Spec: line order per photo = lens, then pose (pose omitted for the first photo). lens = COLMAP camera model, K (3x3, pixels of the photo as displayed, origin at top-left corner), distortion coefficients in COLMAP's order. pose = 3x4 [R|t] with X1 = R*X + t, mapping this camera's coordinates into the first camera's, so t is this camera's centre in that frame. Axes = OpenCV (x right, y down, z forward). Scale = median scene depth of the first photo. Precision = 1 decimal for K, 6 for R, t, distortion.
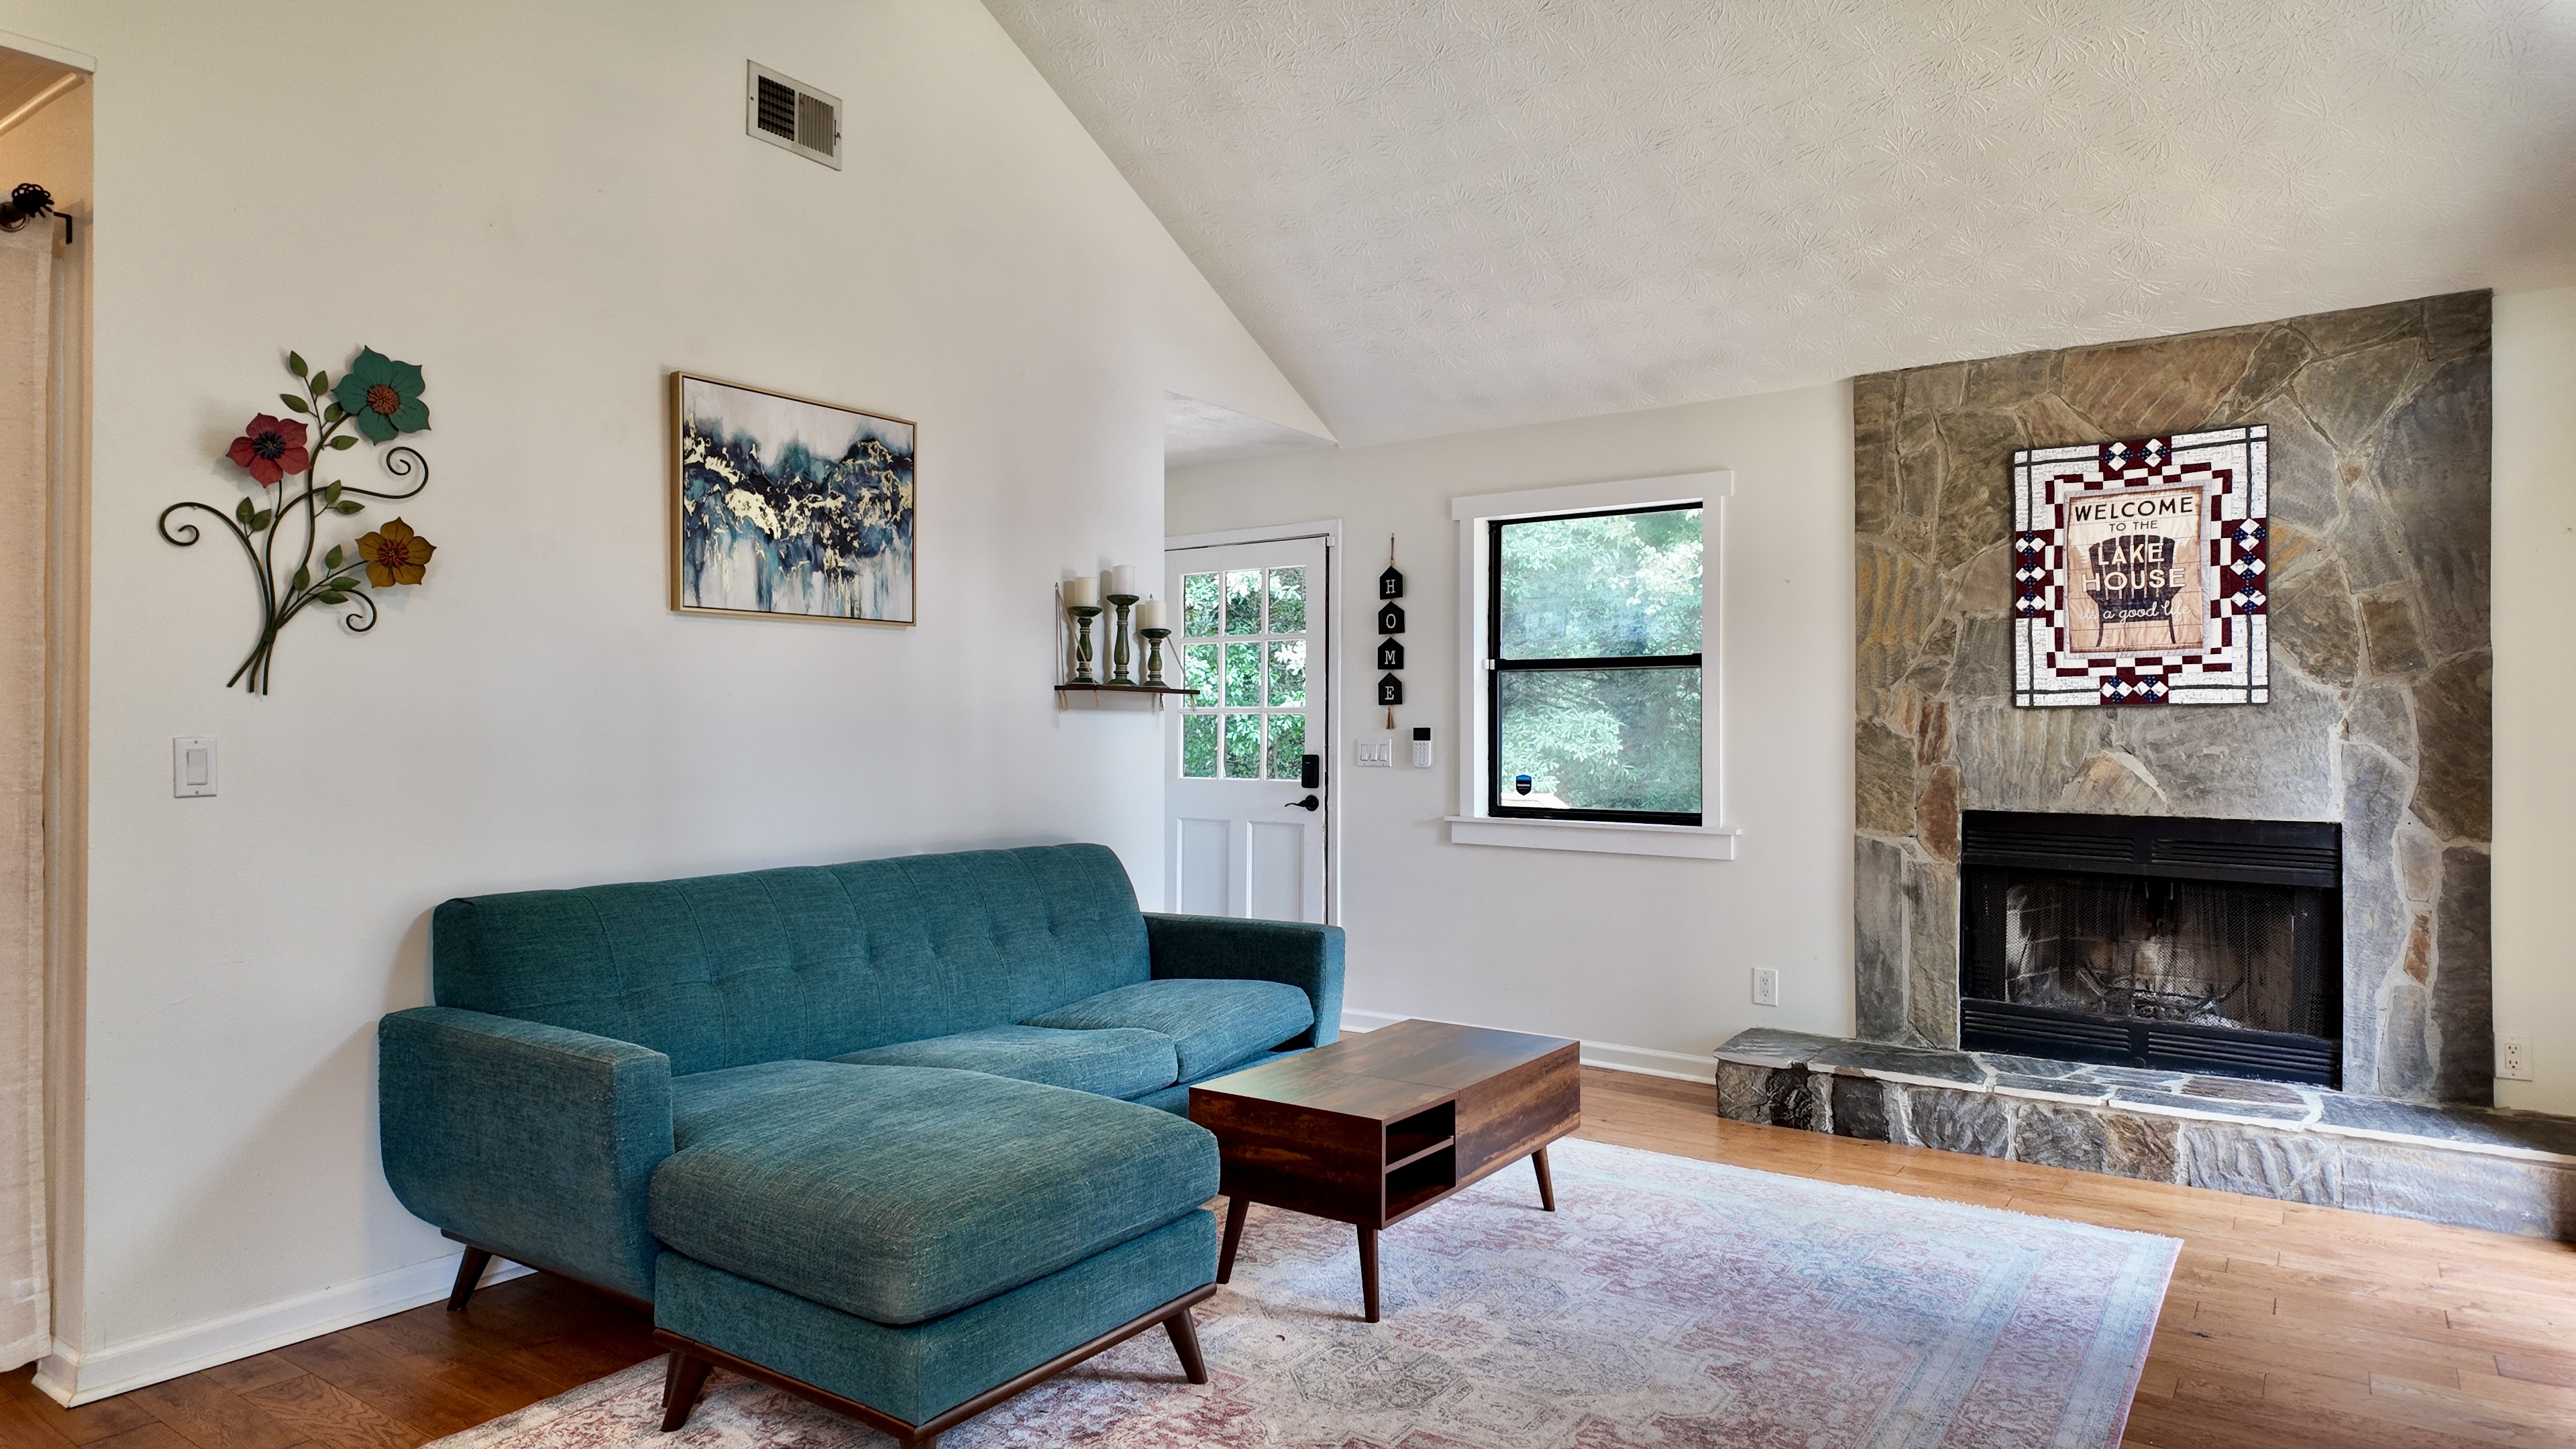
lens RADIAL K [[1497.0, 0, 1287.3], [0, 1497.0, 719.8], [0, 0, 1]] dist [0.090434, -0.110207]
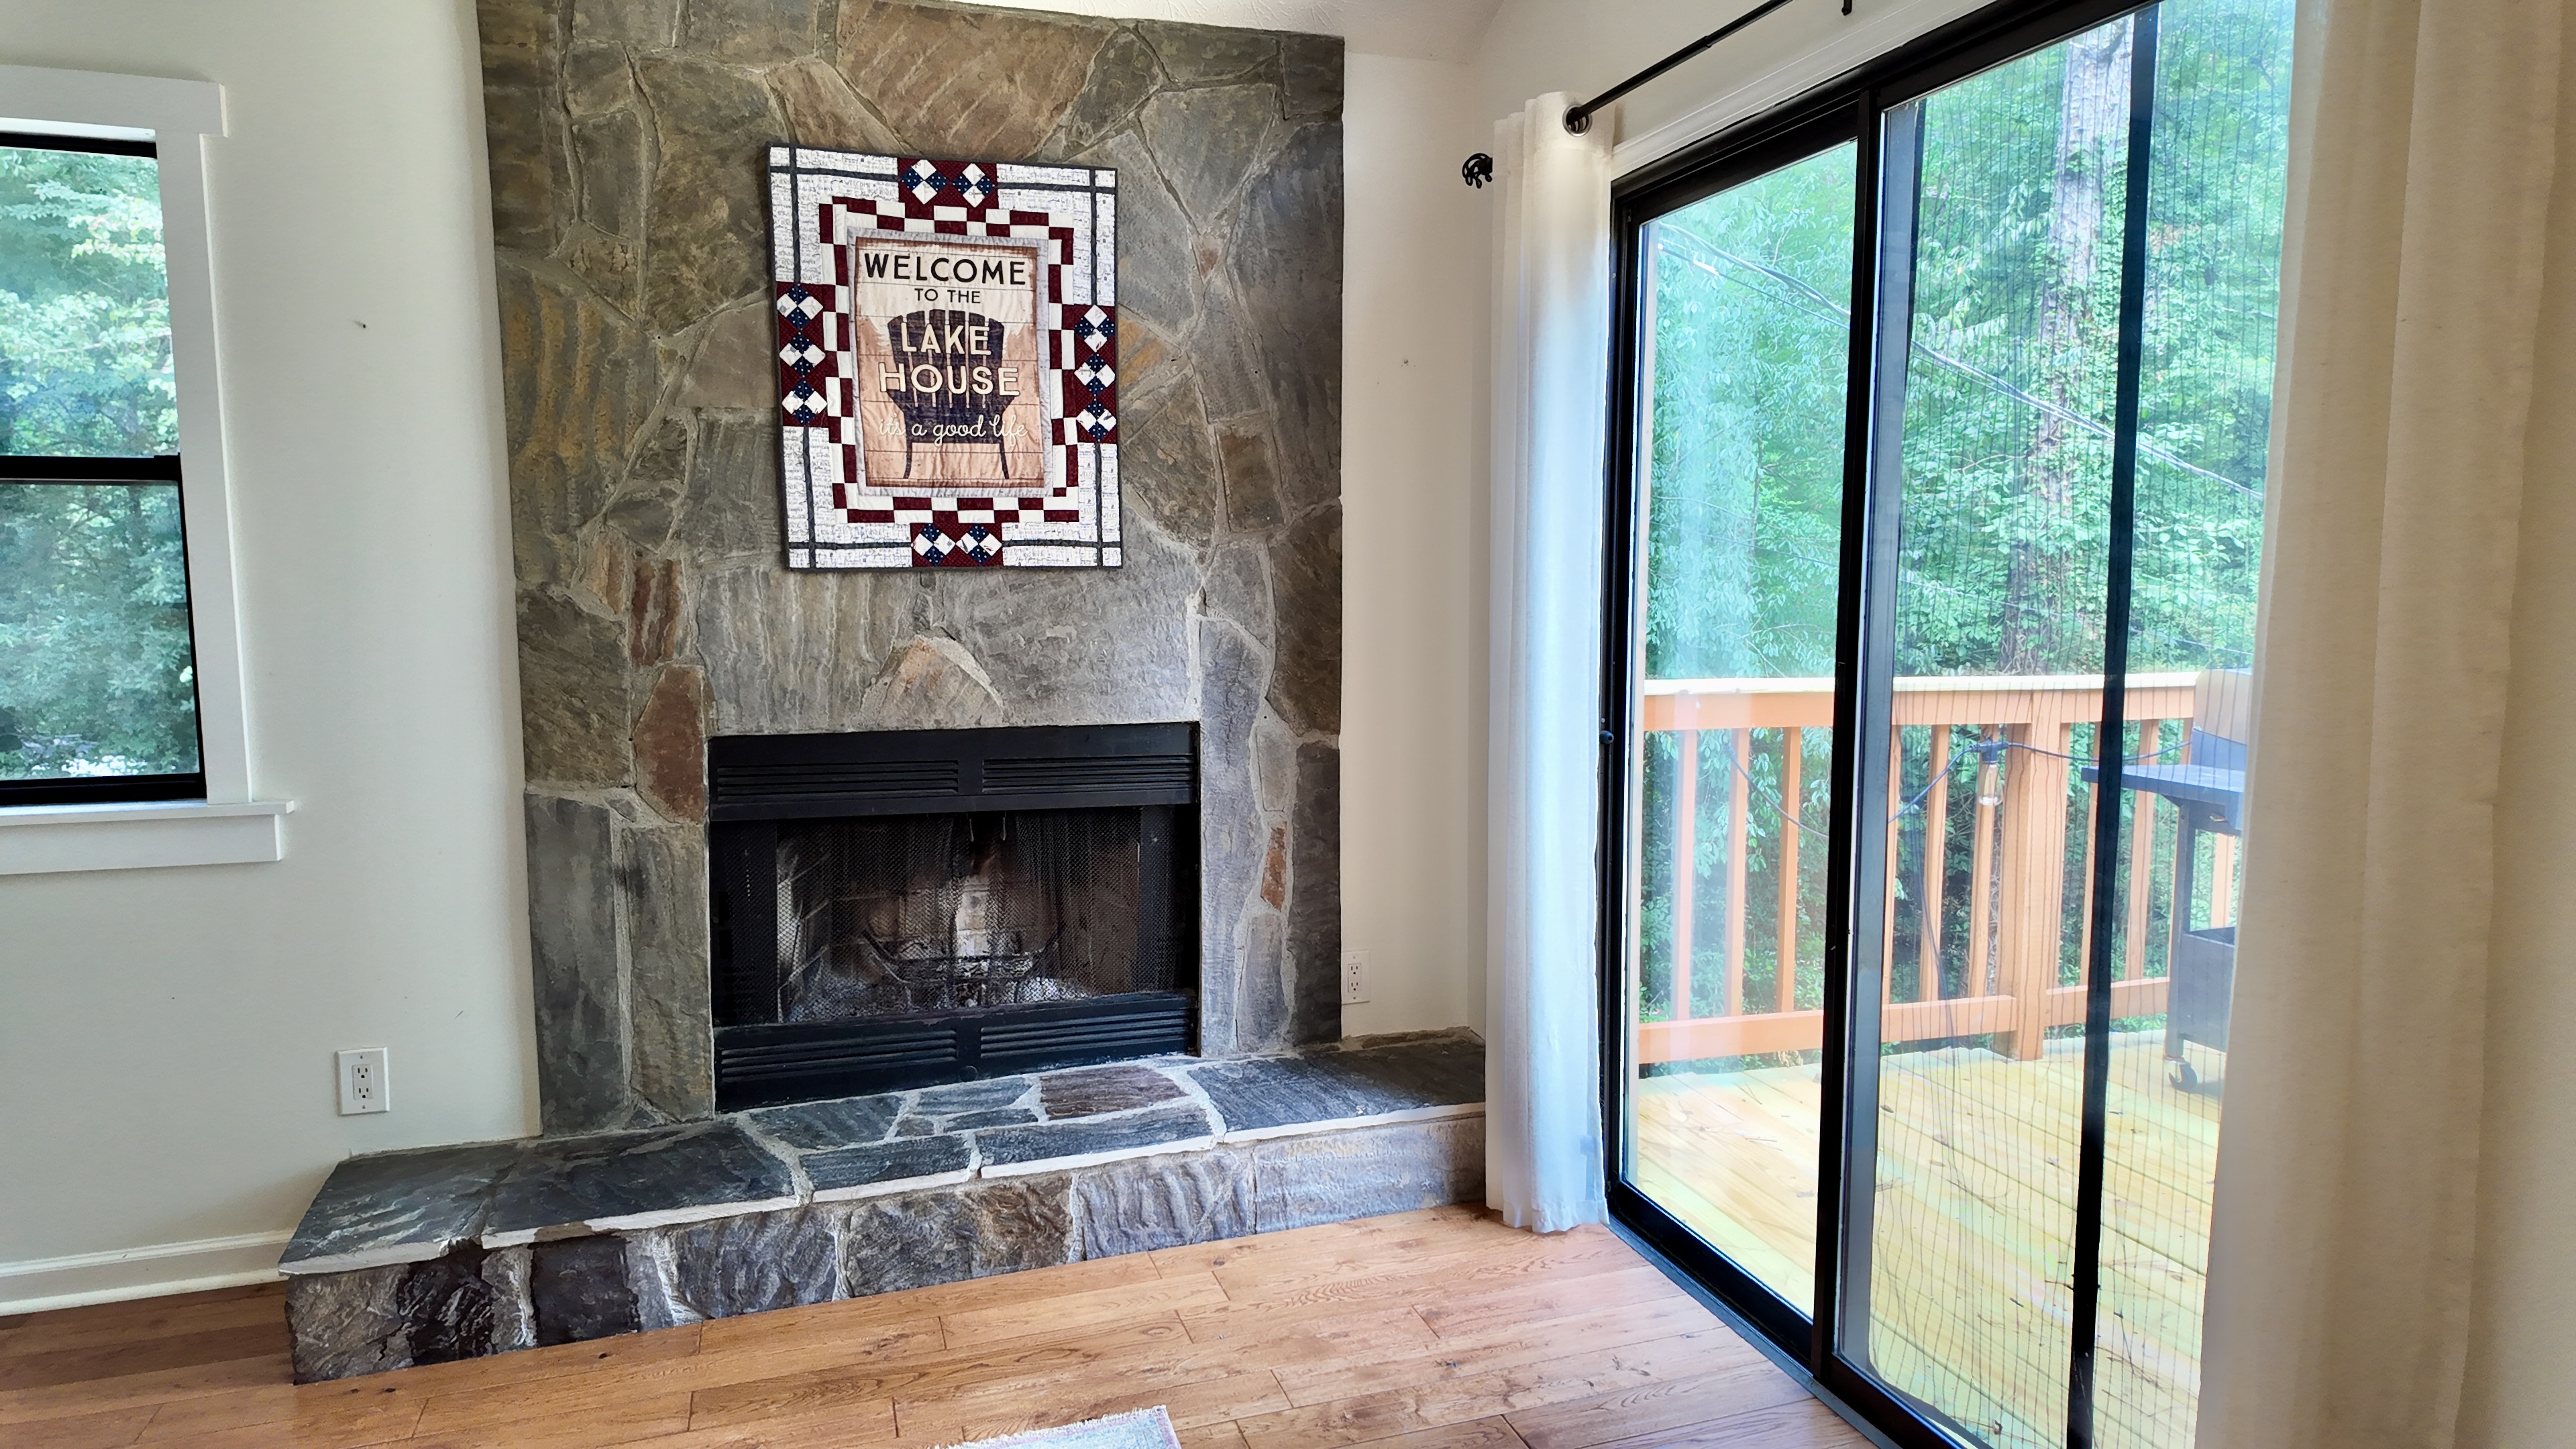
lens RADIAL K [[1497.0, 0, 1287.3], [0, 1497.0, 719.8], [0, 0, 1]] dist [0.090434, -0.110207]
pose [[0.600711, -0.086242, 0.794801, 0.103802], [-0.001930, 0.994005, 0.109317, -0.015797], [-0.799464, -0.067202, 0.596943, 0.471875]]
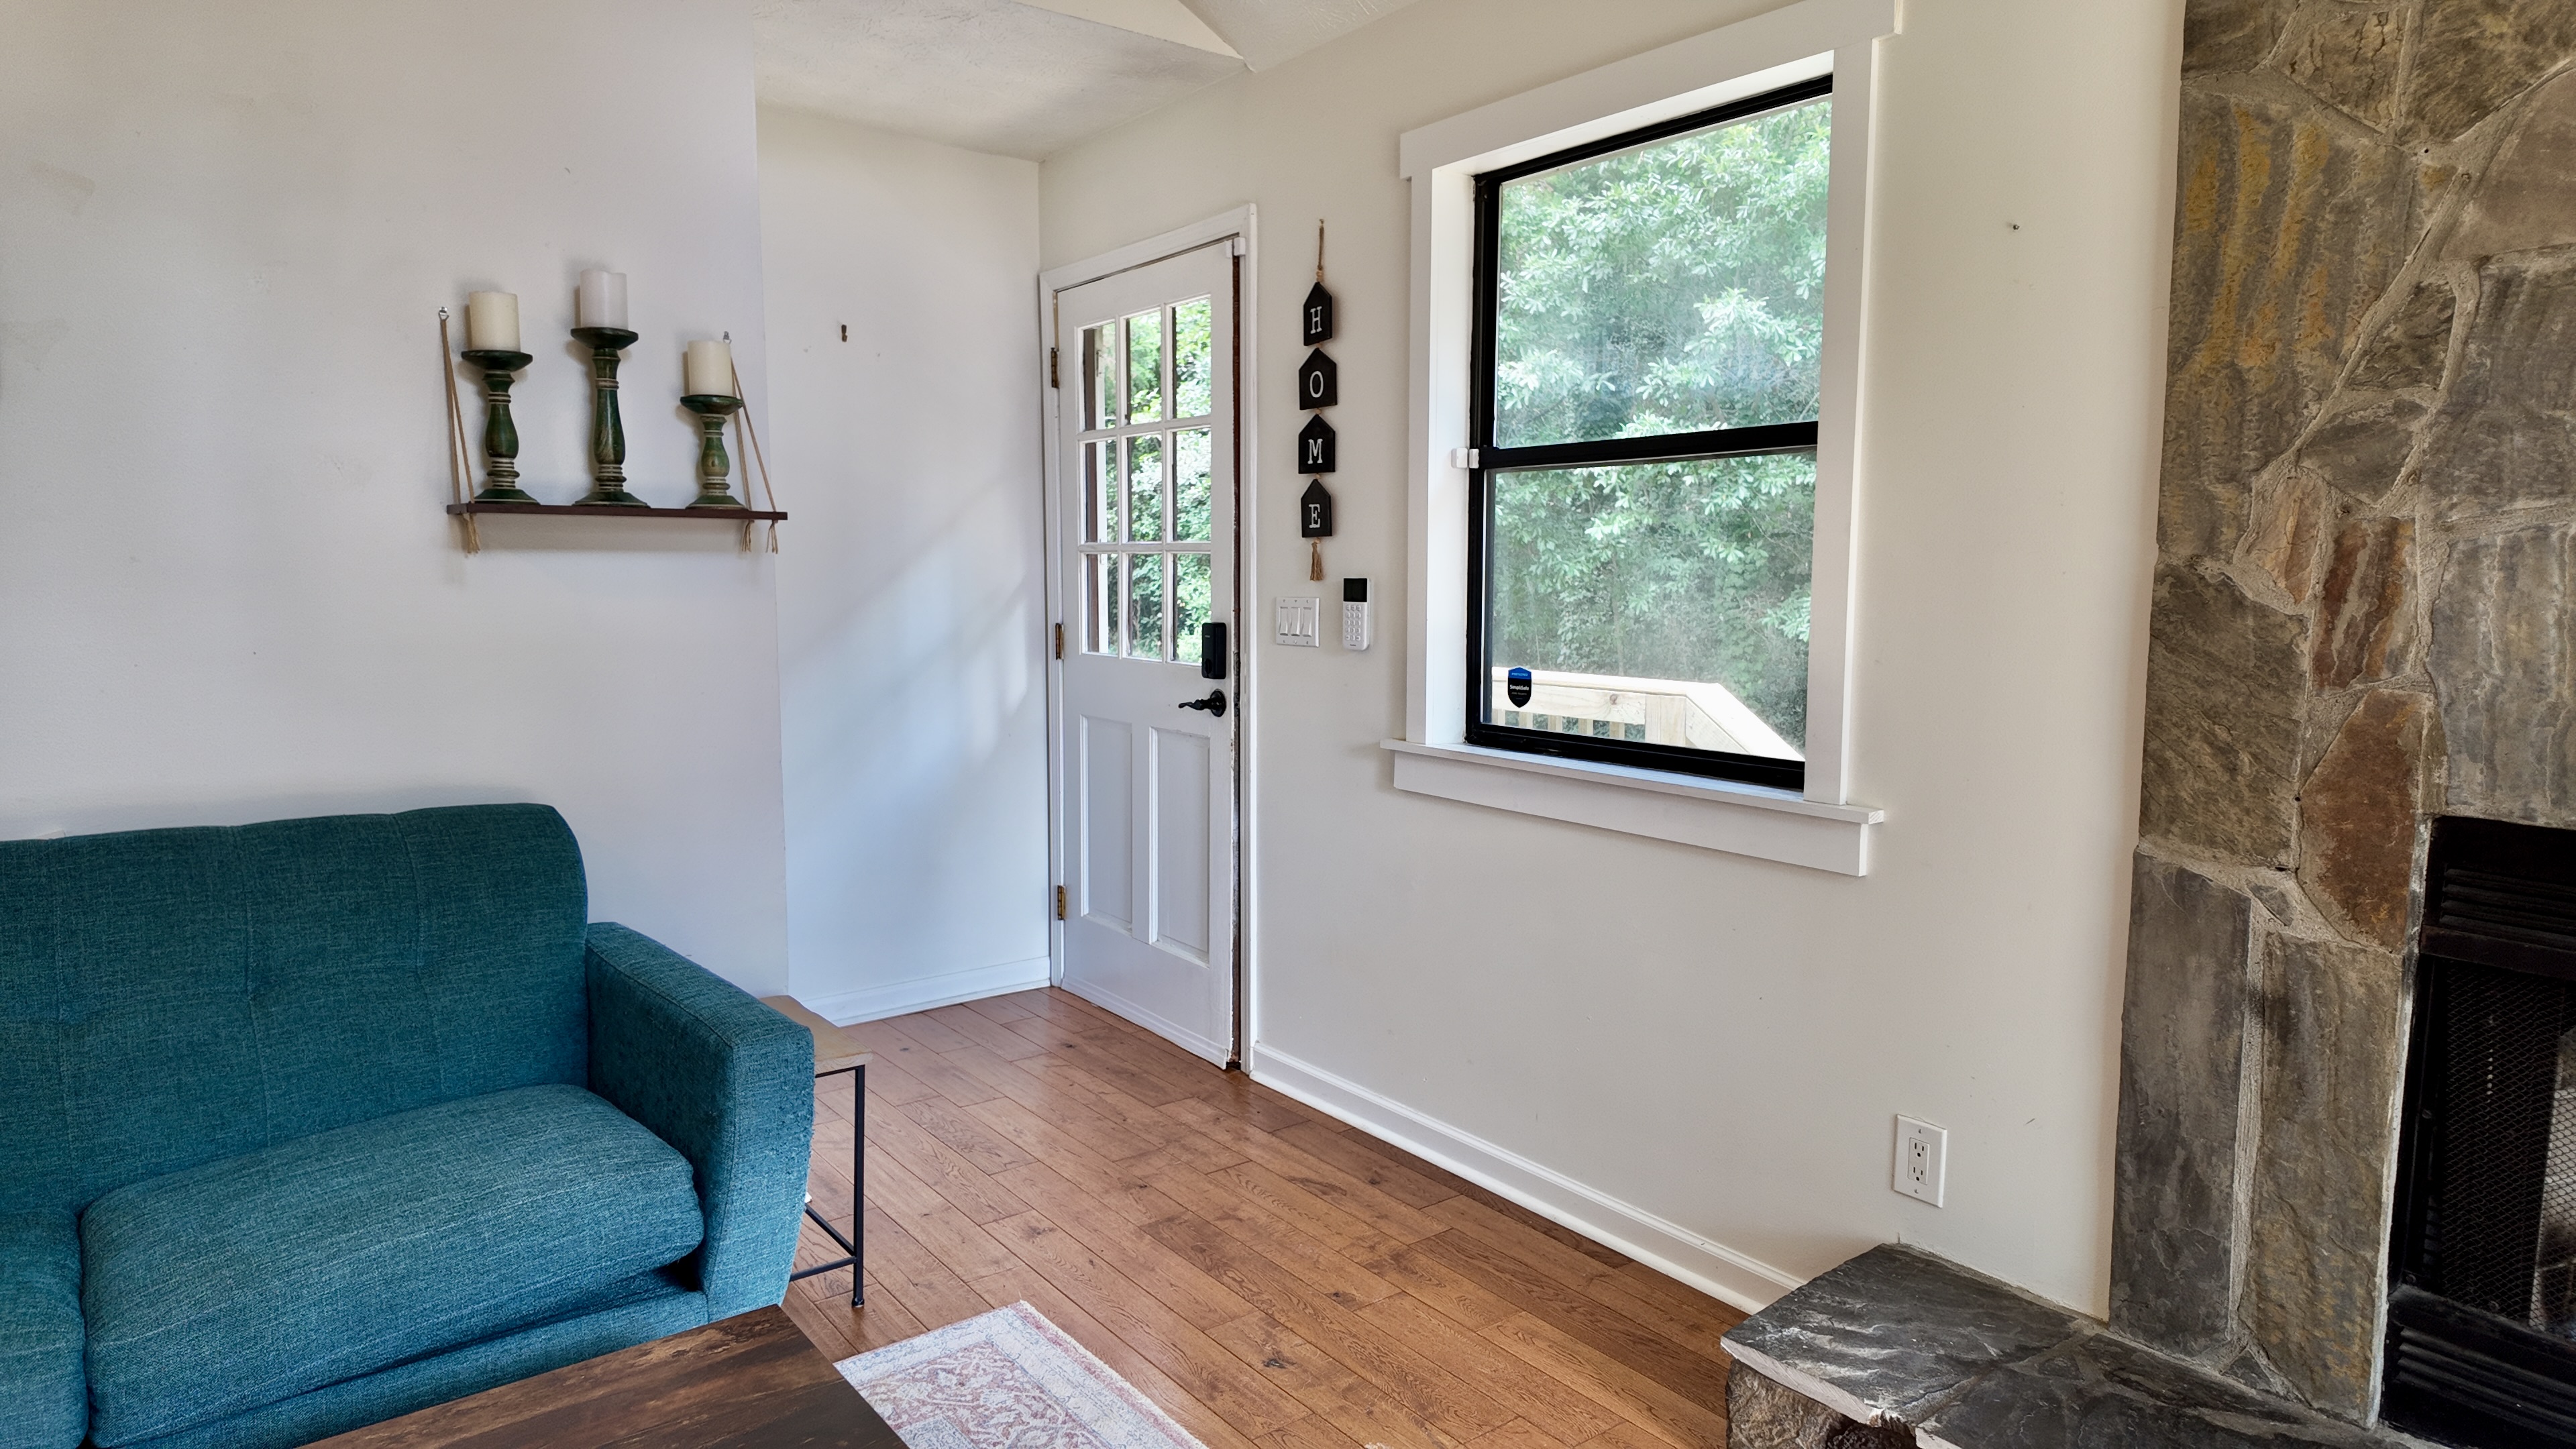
lens RADIAL K [[1516.5, 0, 1286.5], [0, 1516.5, 722.2], [0, 0, 1]] dist [0.006527, -0.002348]
pose [[0.952777, 0.028358, -0.302344, 0.307658], [0.005580, 0.993827, 0.110799, -0.005190], [0.303620, -0.107254, 0.946737, 0.601927]]
